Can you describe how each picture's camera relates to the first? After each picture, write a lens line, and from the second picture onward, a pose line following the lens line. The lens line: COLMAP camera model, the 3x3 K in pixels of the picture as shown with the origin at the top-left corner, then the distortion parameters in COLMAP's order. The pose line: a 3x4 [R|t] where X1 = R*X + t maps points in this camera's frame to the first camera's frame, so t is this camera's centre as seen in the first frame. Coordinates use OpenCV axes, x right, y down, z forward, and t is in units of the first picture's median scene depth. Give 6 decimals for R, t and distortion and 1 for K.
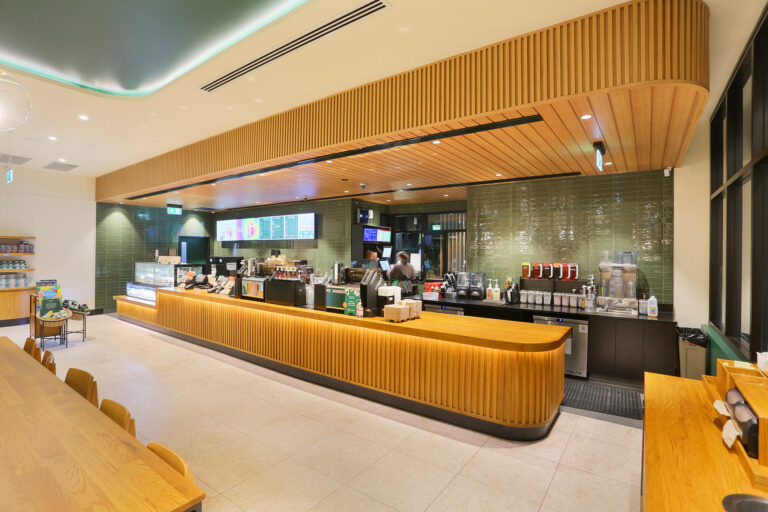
lens RADIAL K [[368.1, 0, 384.9], [0, 368.1, 238.5], [0, 0, 1]] dist [-0.003923, -0.000086]
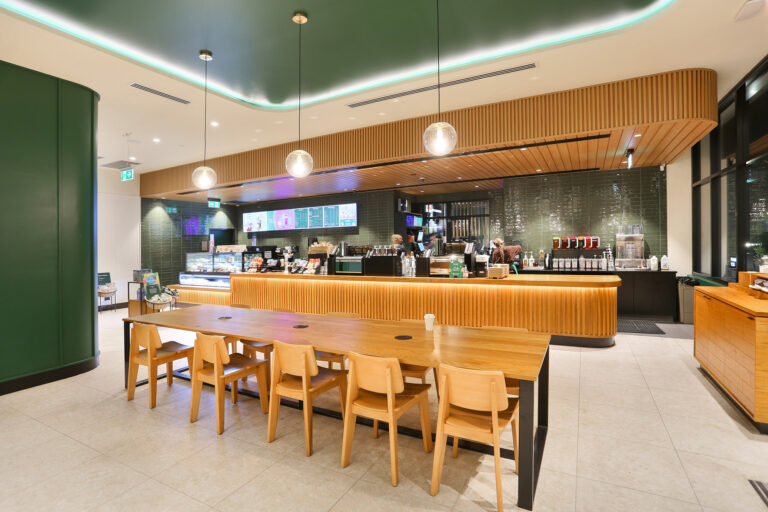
lens RADIAL K [[374.1, 0, 381.7], [0, 374.1, 244.2], [0, 0, 1]] dist [0.000434, 0.000313]
pose [[0.991567, -0.034367, 0.124959, -0.373511], [0.029312, 0.998684, 0.042073, 0.014570], [-0.126241, -0.038055, 0.991269, -0.225340]]
